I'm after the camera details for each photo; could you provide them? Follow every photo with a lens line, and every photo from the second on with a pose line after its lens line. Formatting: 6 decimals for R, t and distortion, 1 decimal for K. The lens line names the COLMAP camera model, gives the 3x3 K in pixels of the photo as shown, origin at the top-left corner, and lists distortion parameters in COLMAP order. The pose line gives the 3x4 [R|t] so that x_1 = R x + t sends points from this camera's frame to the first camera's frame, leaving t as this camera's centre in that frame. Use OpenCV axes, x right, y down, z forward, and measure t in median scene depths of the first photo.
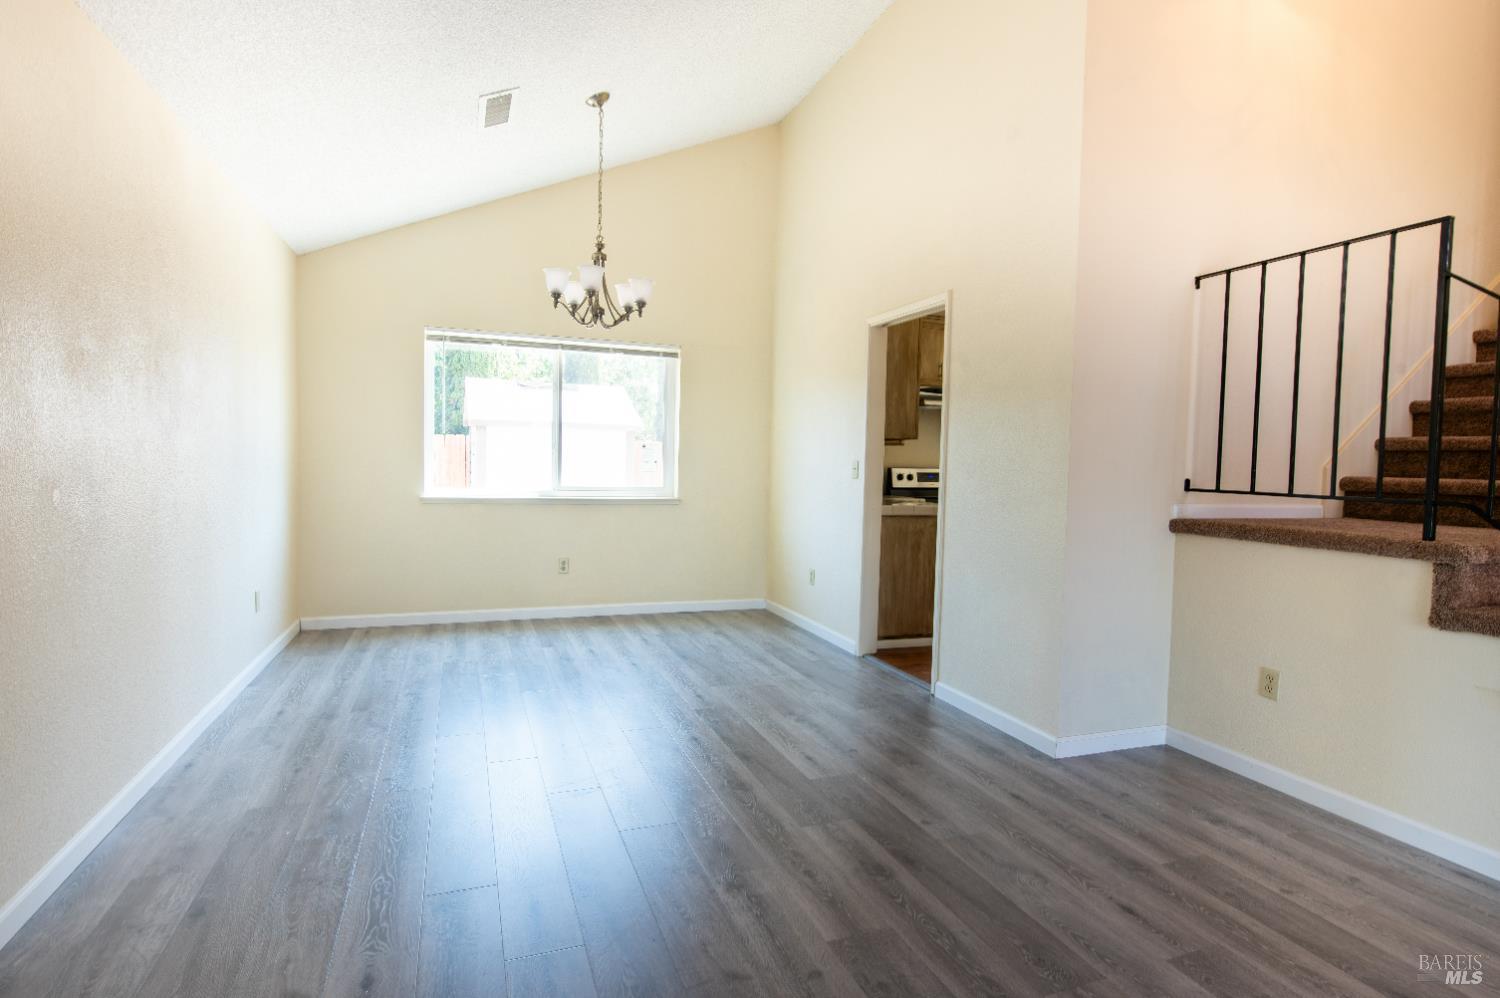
lens RADIAL K [[756.1, 0, 749.1], [0, 756.1, 497.6], [0, 0, 1]] dist [-0.002961, -0.002526]
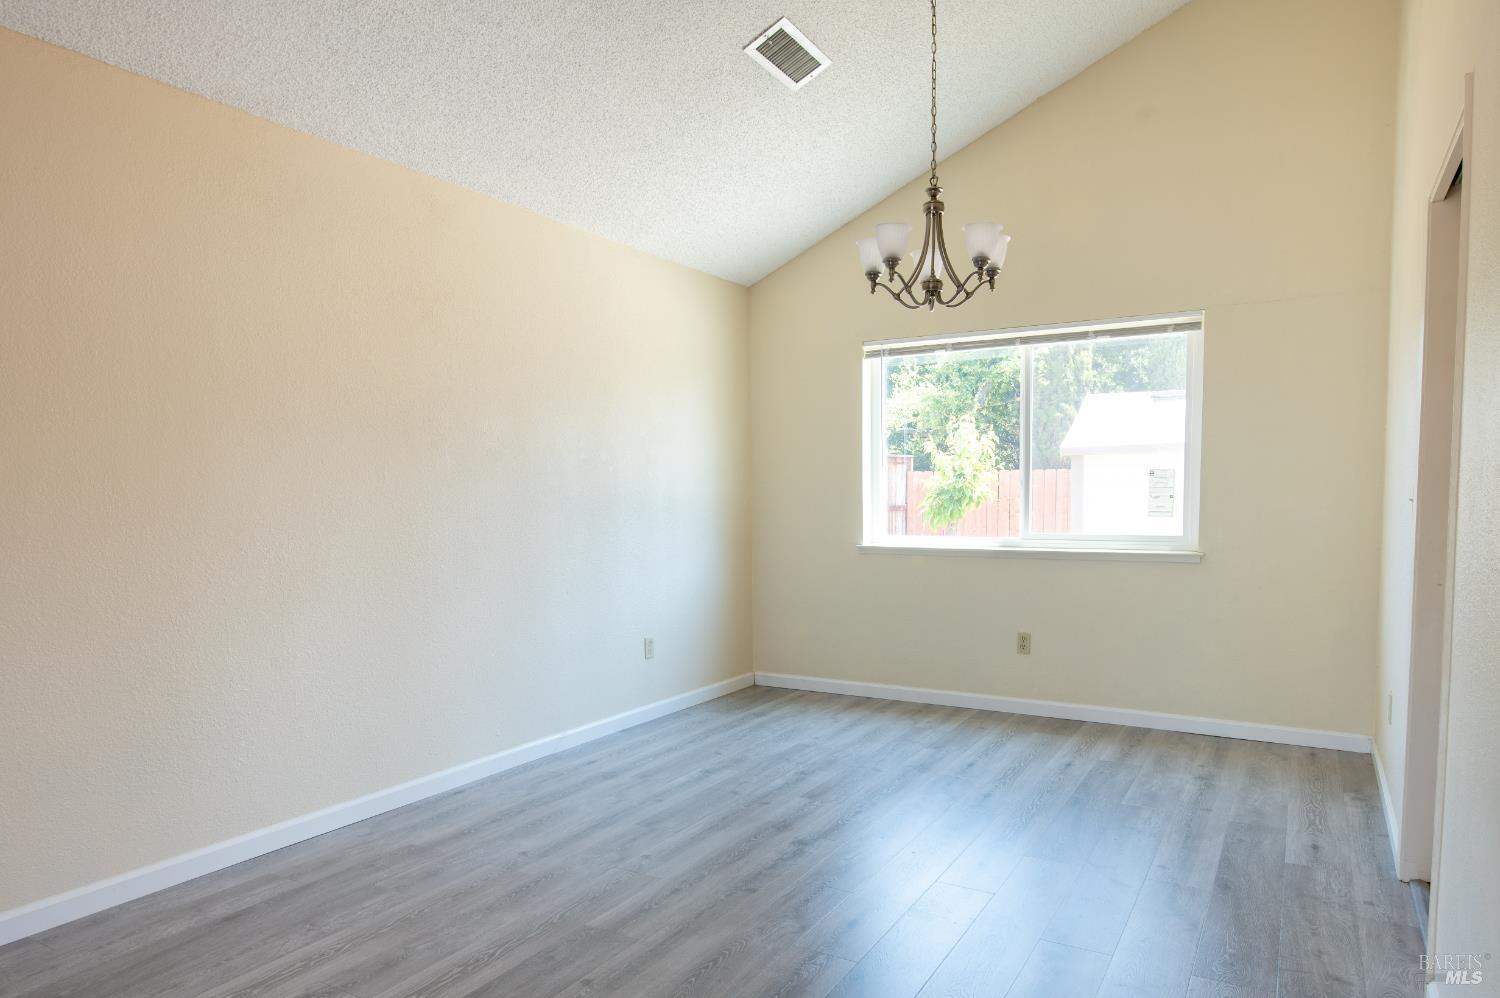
lens RADIAL K [[921.5, 0, 805.4], [0, 921.5, 565.6], [0, 0, 1]] dist [-0.001568, -0.001451]
pose [[0.650303, 0.030268, -0.759072, 0.381887], [-0.013760, 0.999511, 0.028067, -0.008330], [0.759550, -0.007807, 0.650402, 0.350458]]
